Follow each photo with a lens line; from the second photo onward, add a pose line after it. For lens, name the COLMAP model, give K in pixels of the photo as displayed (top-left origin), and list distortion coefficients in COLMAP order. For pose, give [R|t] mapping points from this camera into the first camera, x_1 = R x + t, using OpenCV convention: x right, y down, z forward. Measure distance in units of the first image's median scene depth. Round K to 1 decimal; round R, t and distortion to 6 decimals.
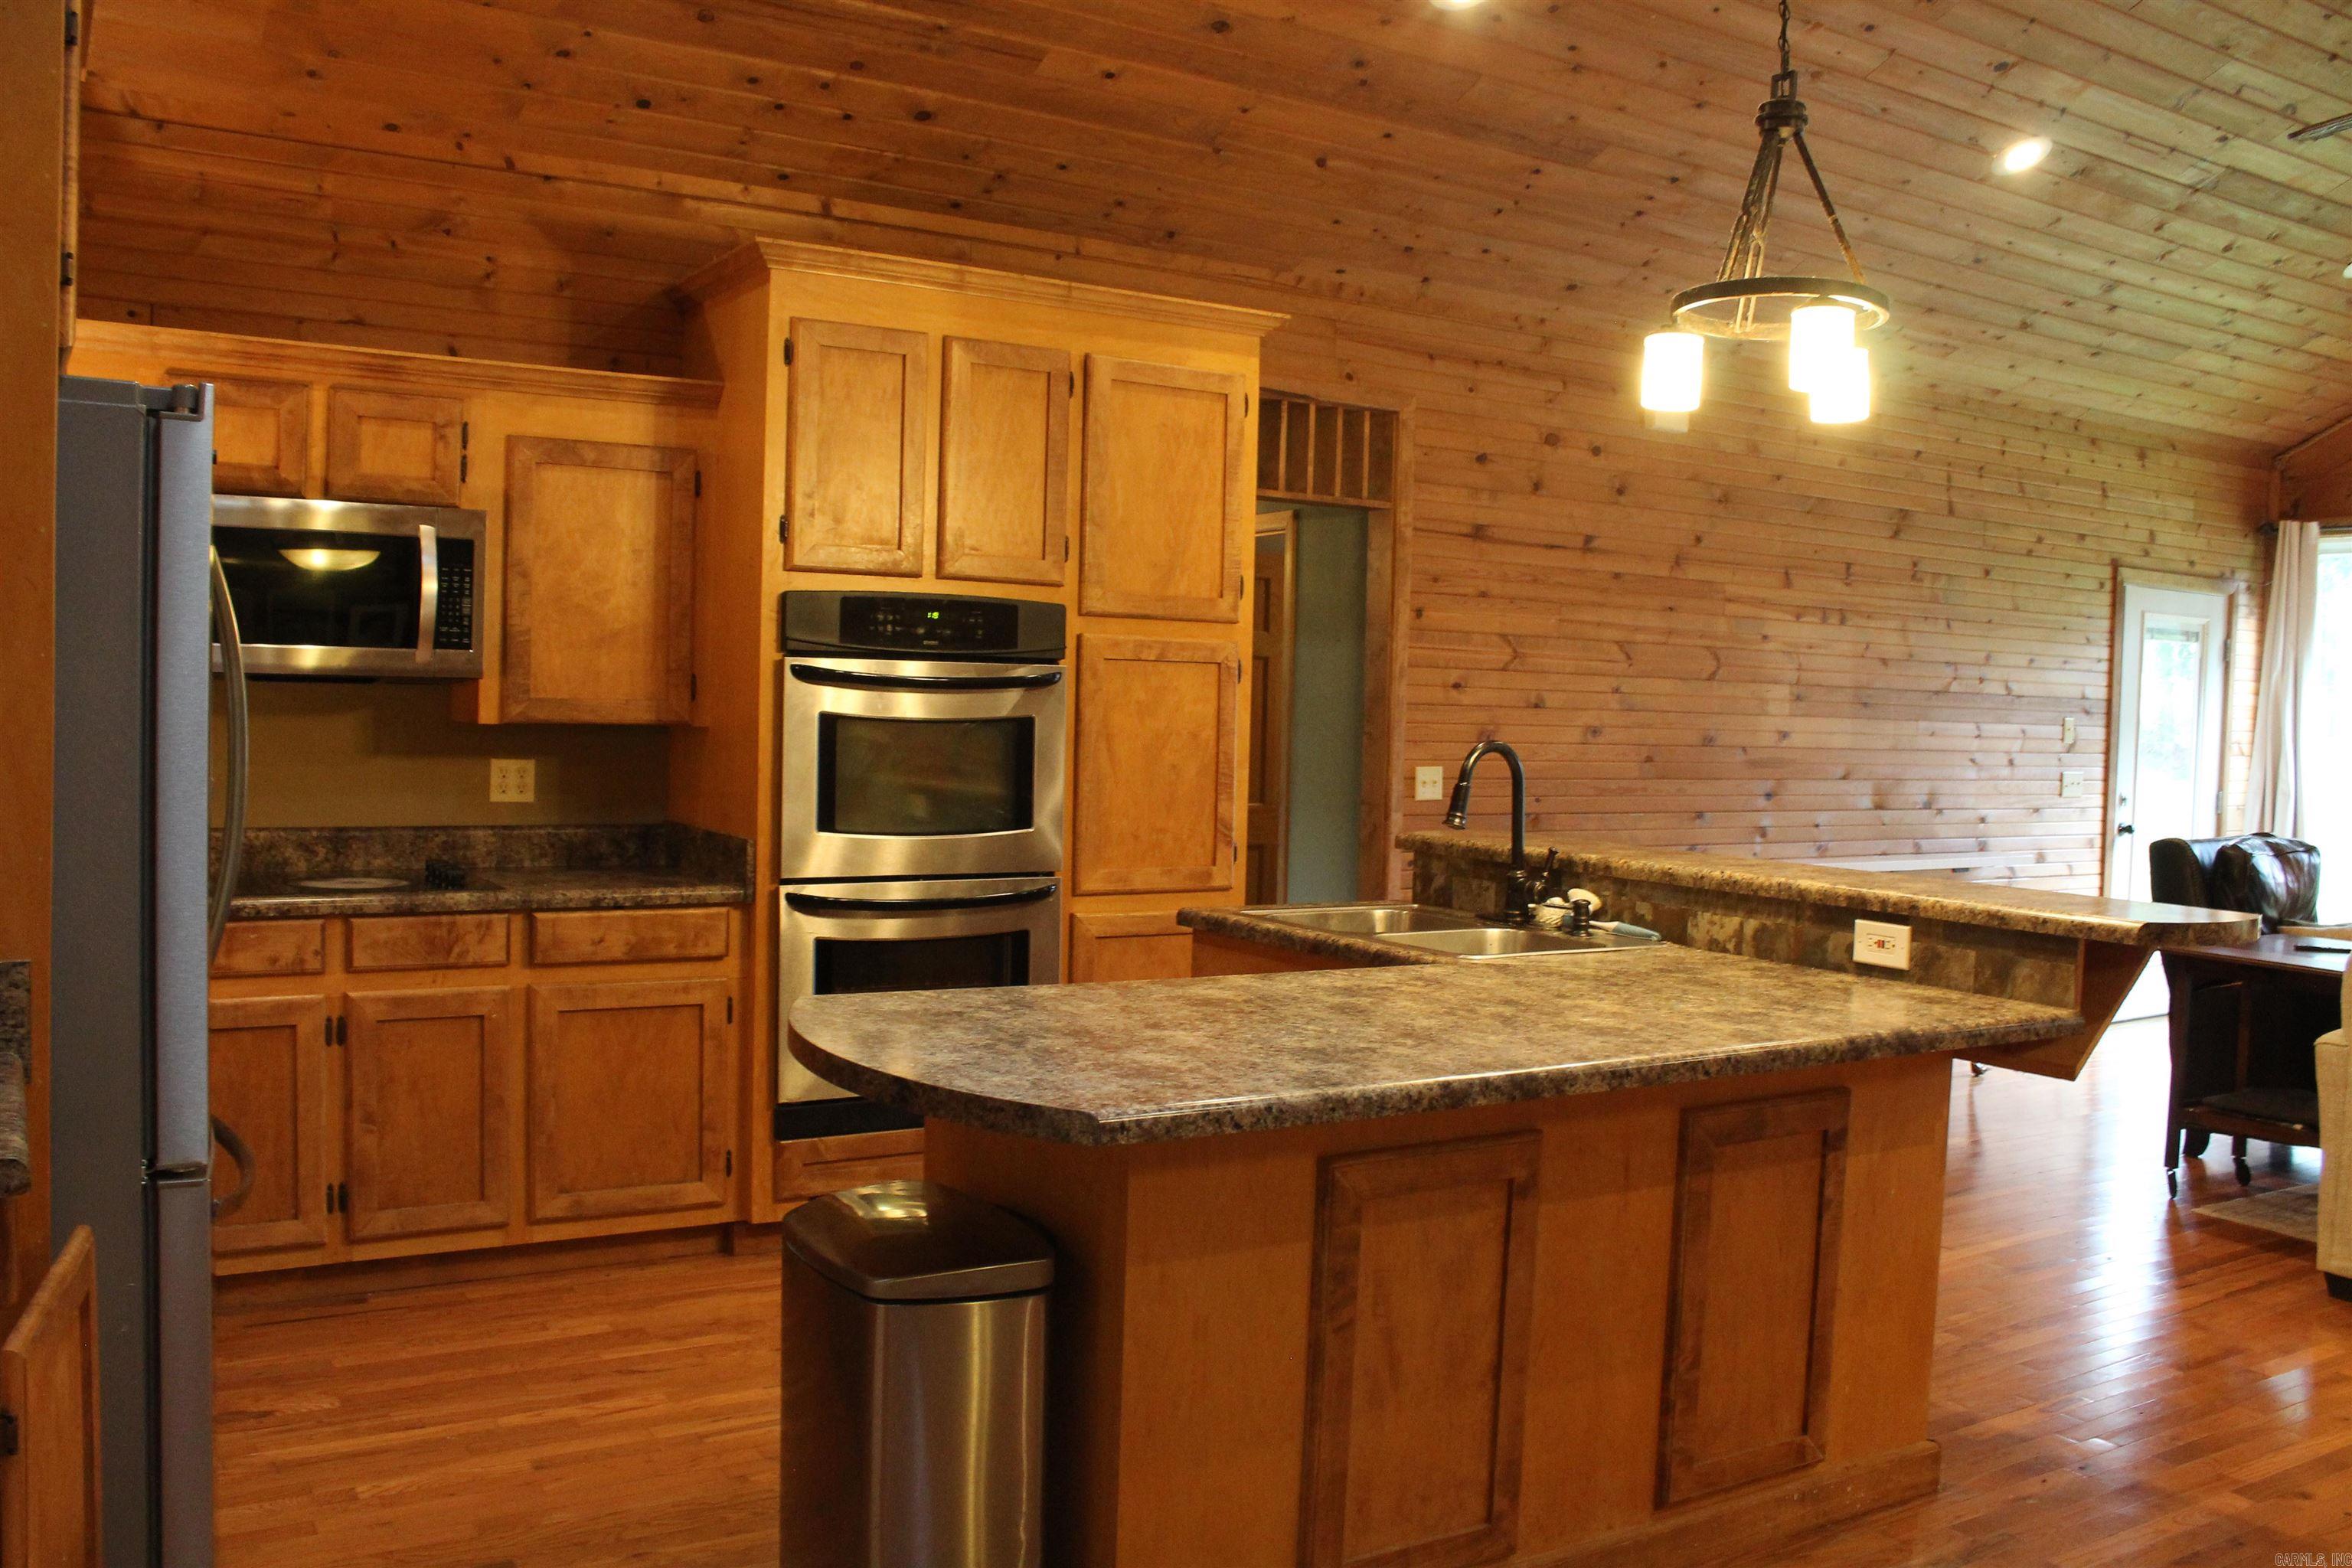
lens RADIAL K [[1955.5, 0, 1176.0], [0, 1955.5, 784.0], [0, 0, 1]] dist [-0.171544, 0.156646]
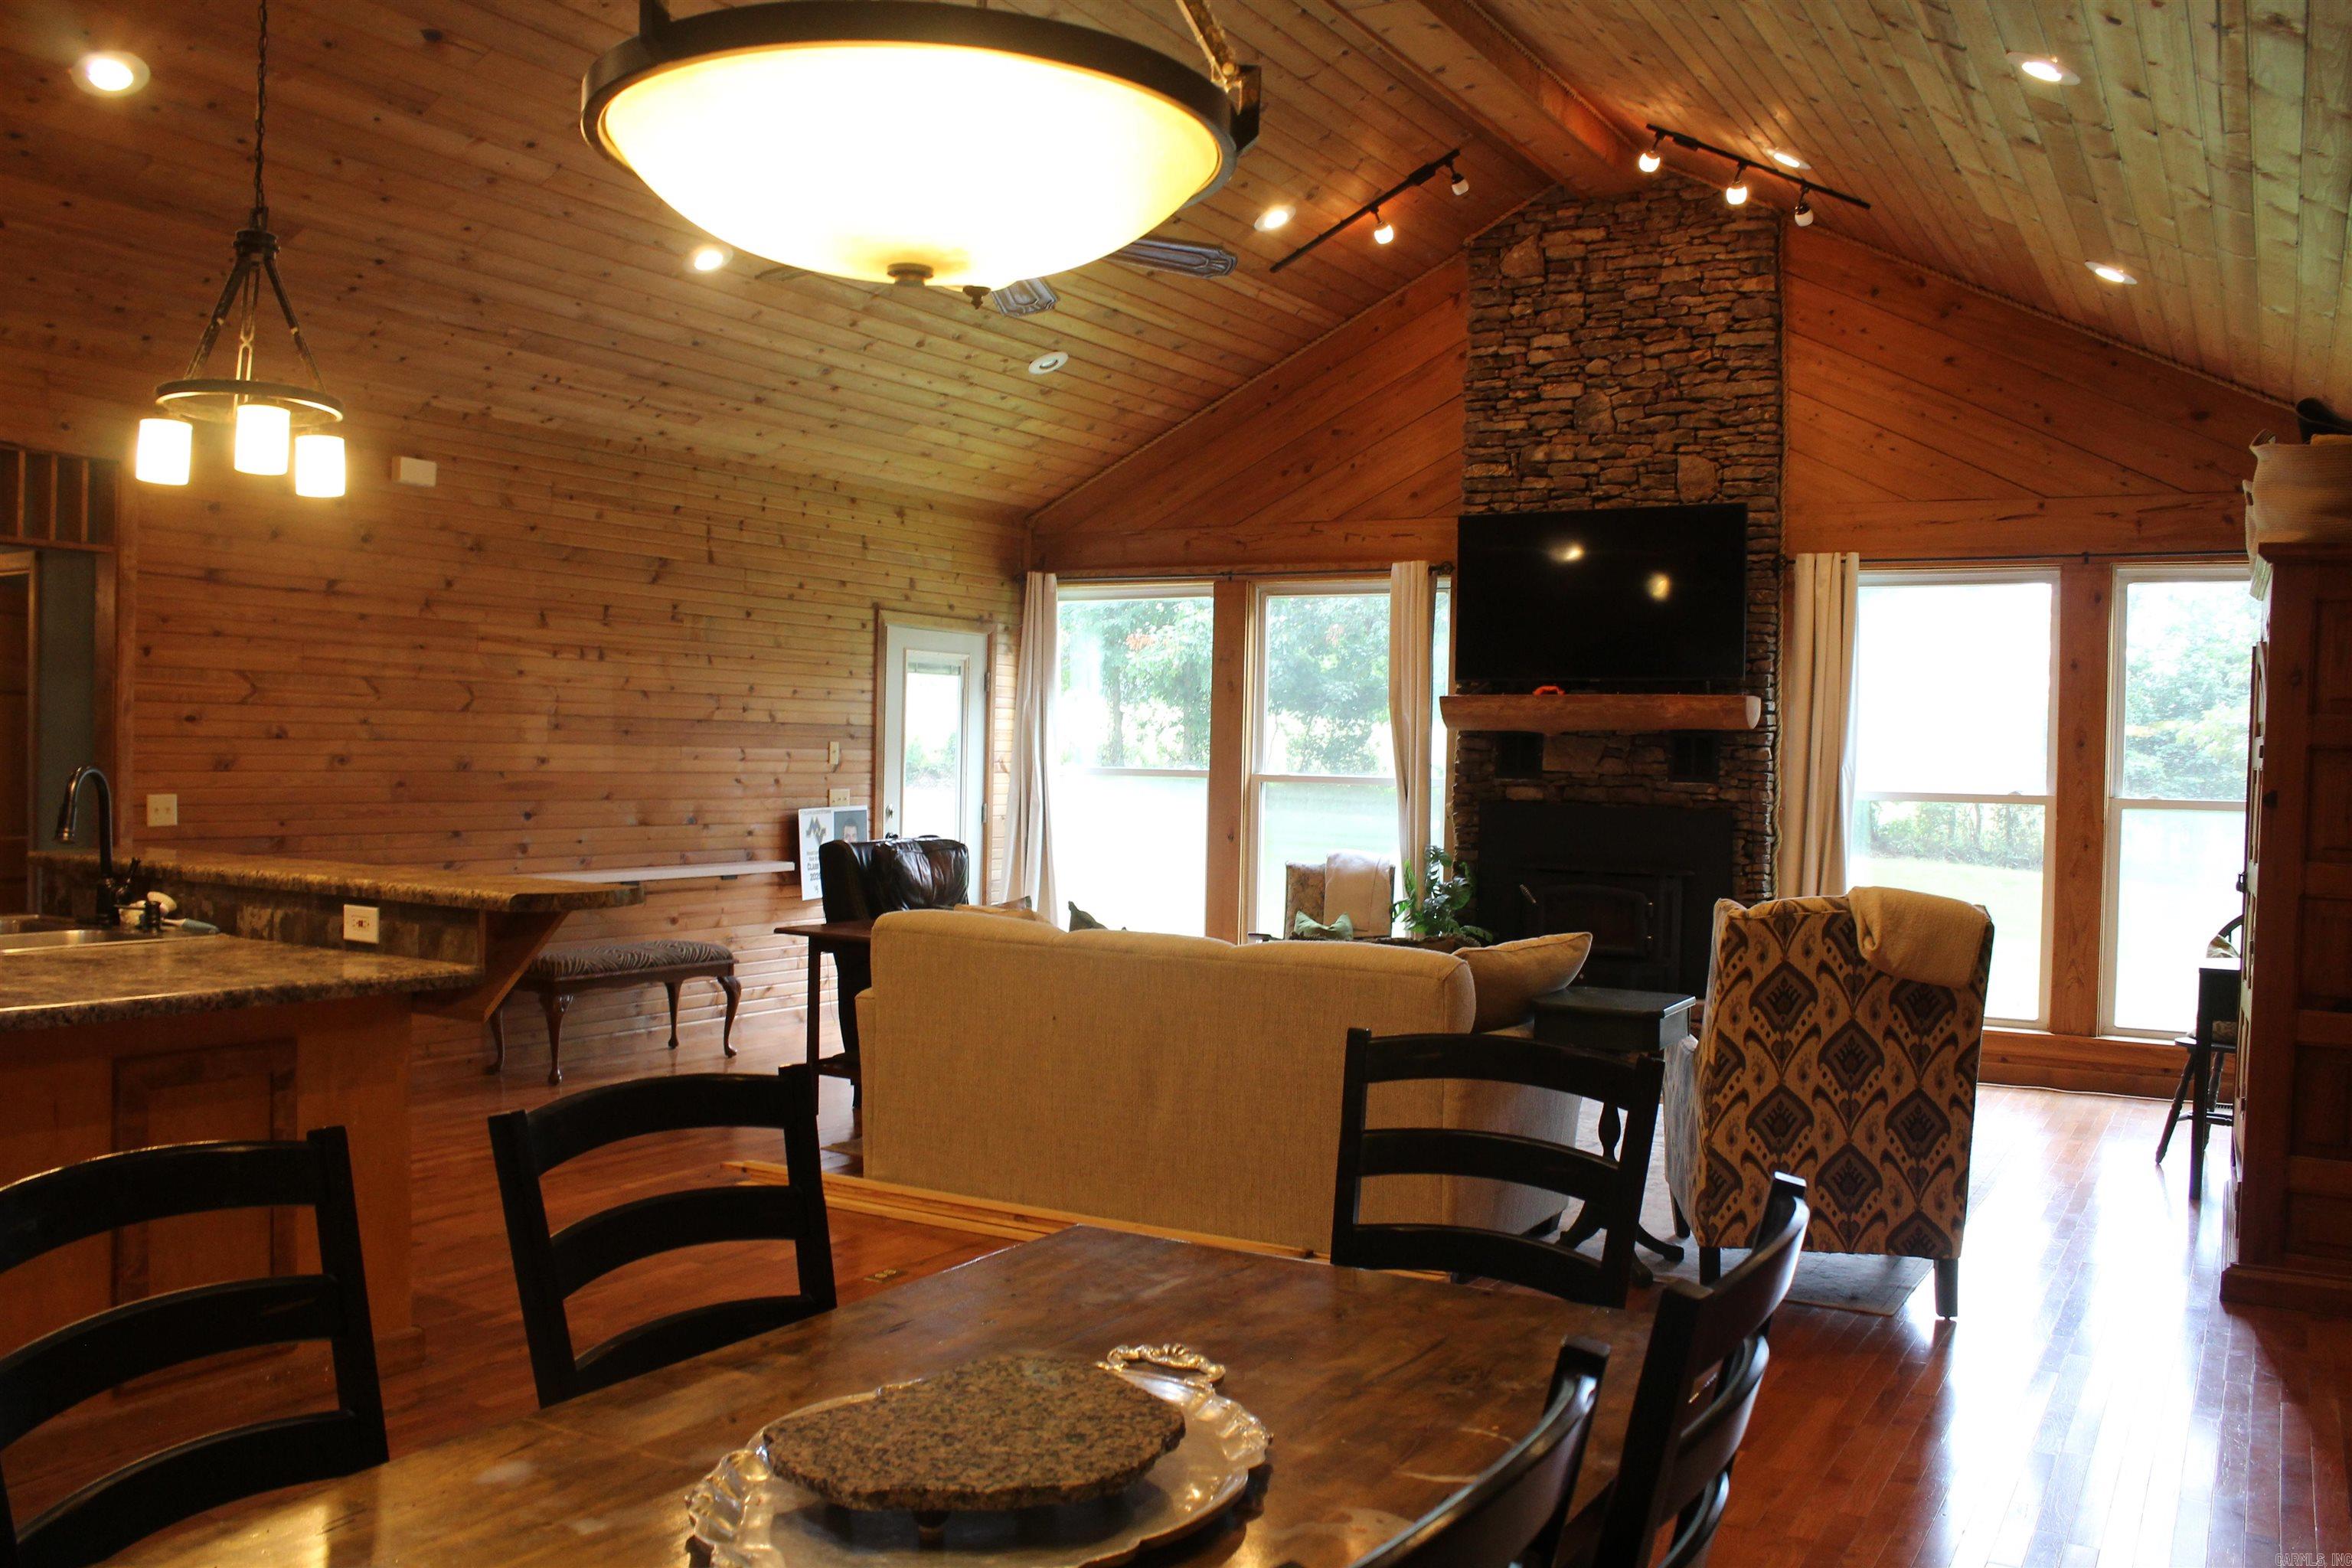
lens RADIAL K [[1955.5, 0, 1176.0], [0, 1955.5, 784.0], [0, 0, 1]] dist [-0.171544, 0.156646]
pose [[0.886675, -0.018285, 0.462032, 0.181054], [0.026466, 0.999587, -0.011231, 0.014626], [-0.461636, 0.022186, 0.886792, -0.213433]]
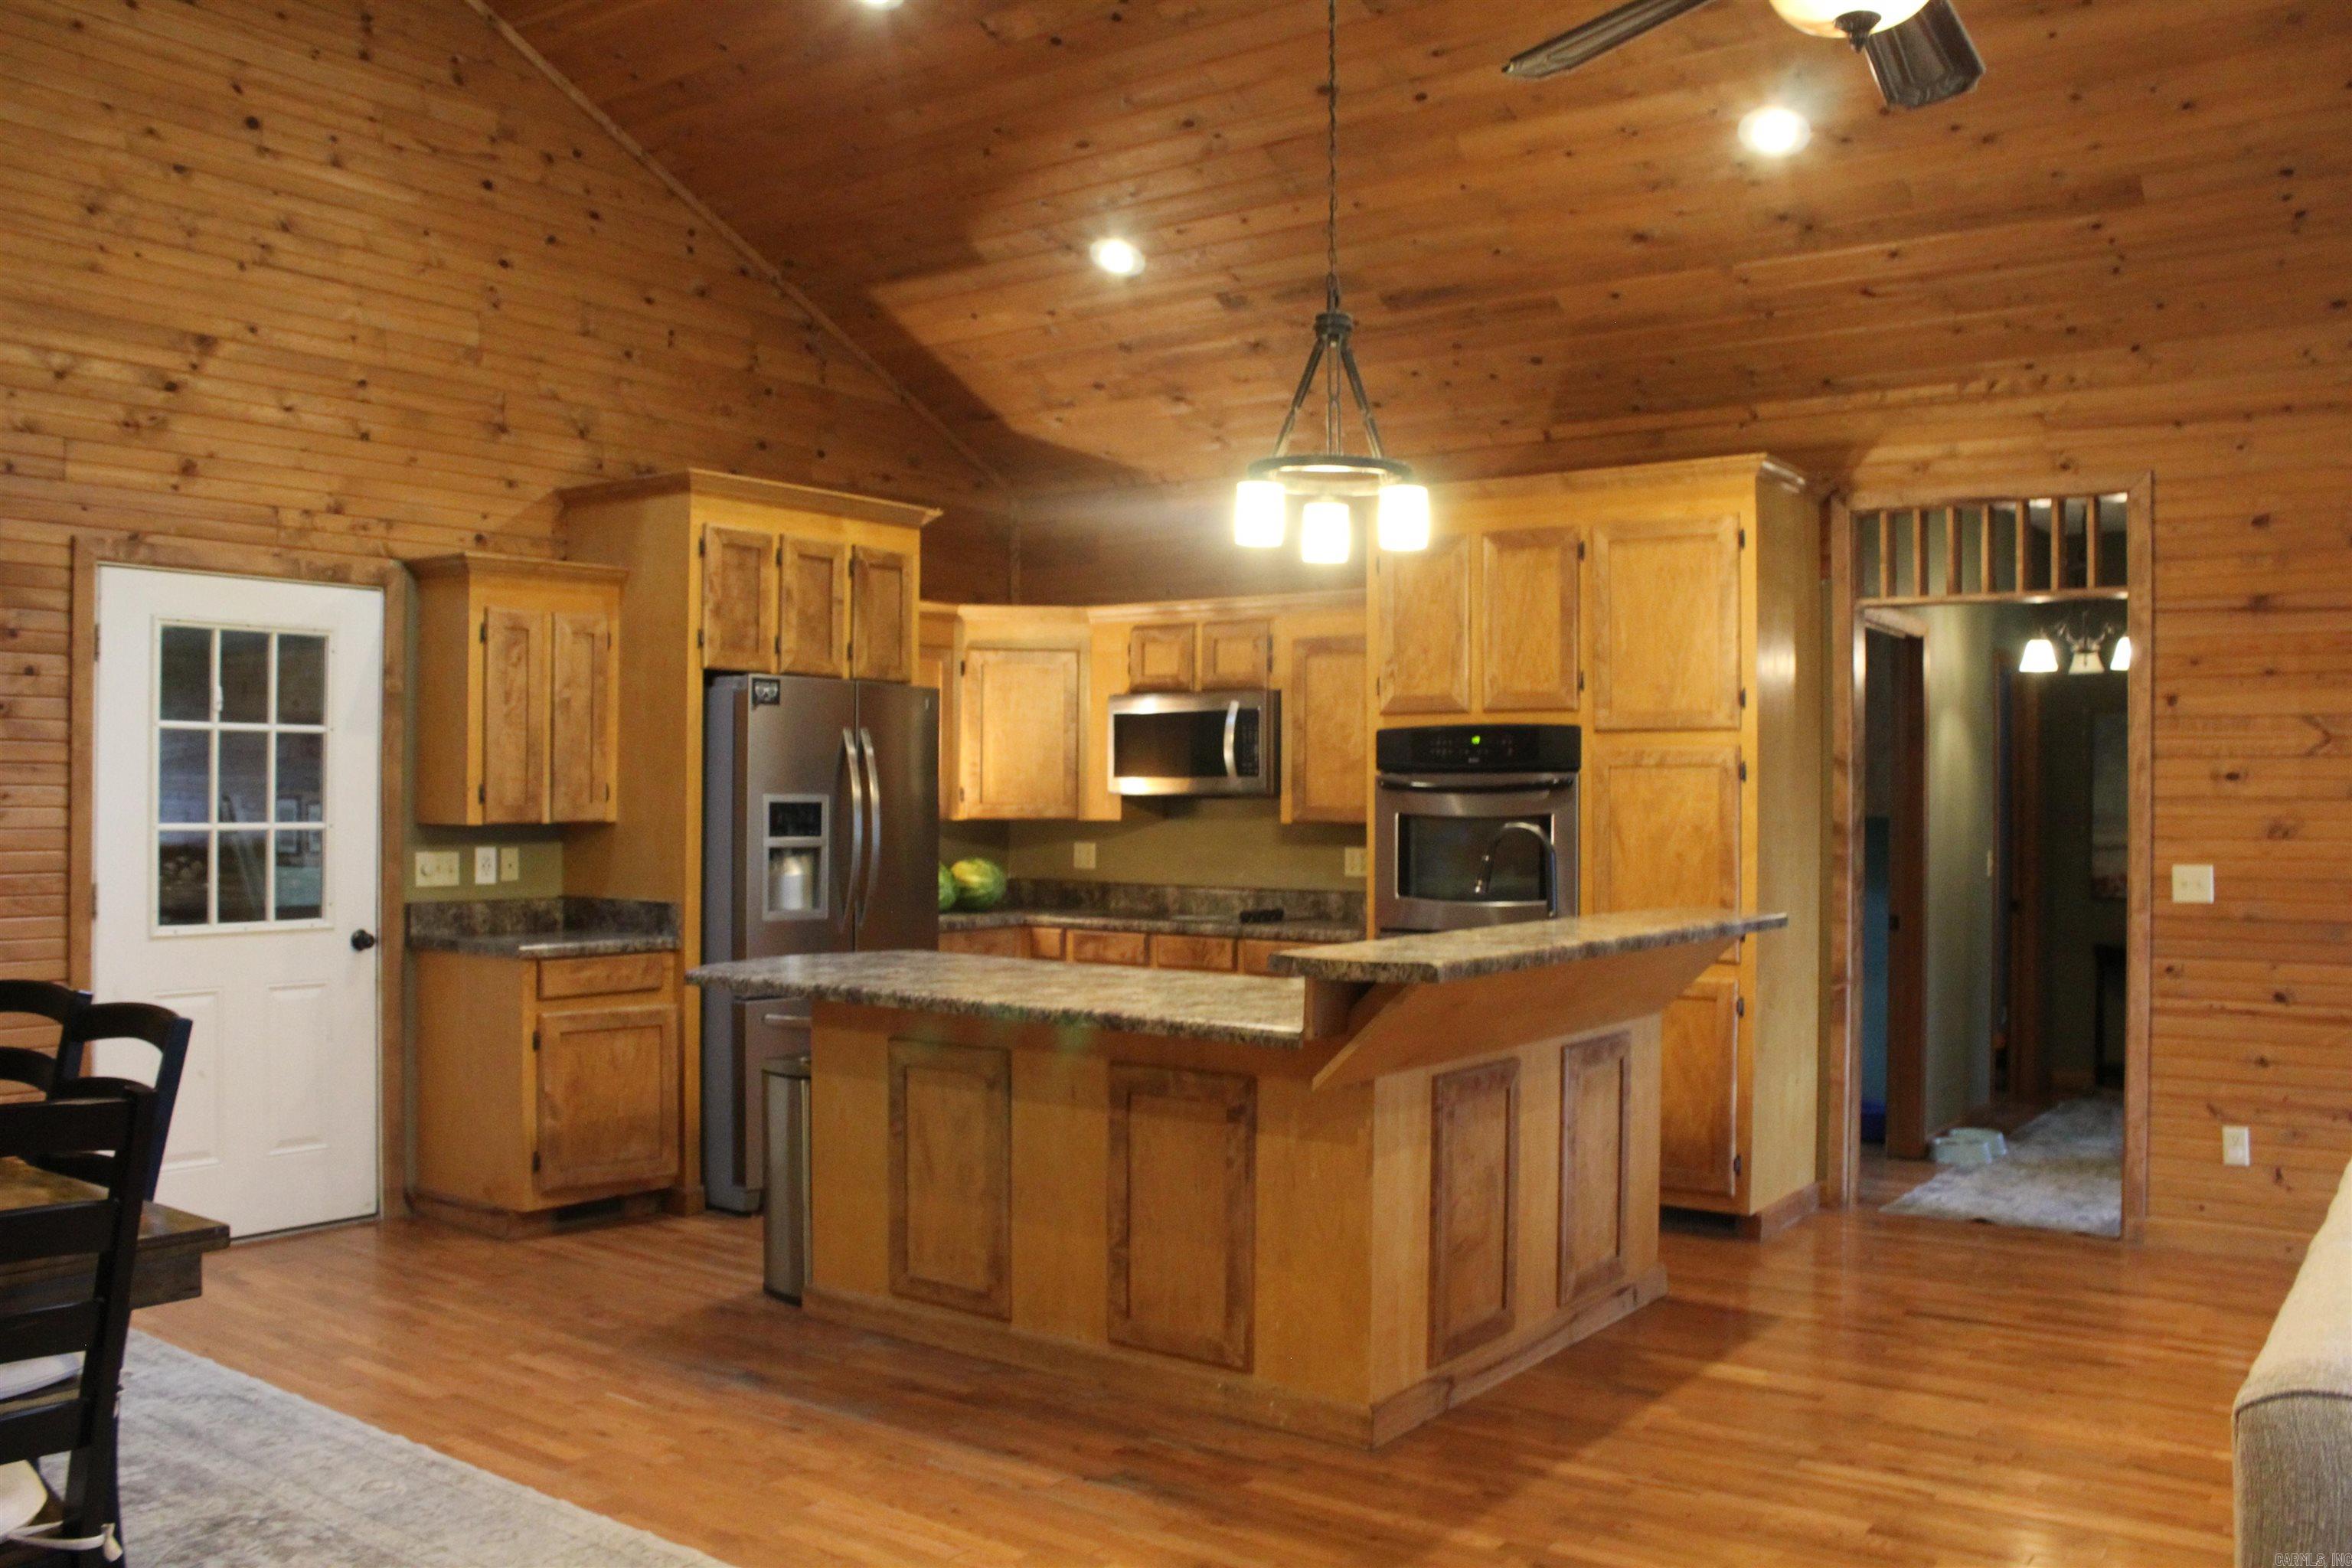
lens RADIAL K [[1955.5, 0, 1176.0], [0, 1955.5, 784.0], [0, 0, 1]] dist [-0.171544, 0.156646]
pose [[0.369425, -0.033660, -0.928651, 0.964419], [-0.035638, 0.998095, -0.050354, 0.018068], [0.928577, 0.051698, 0.367522, 0.283106]]
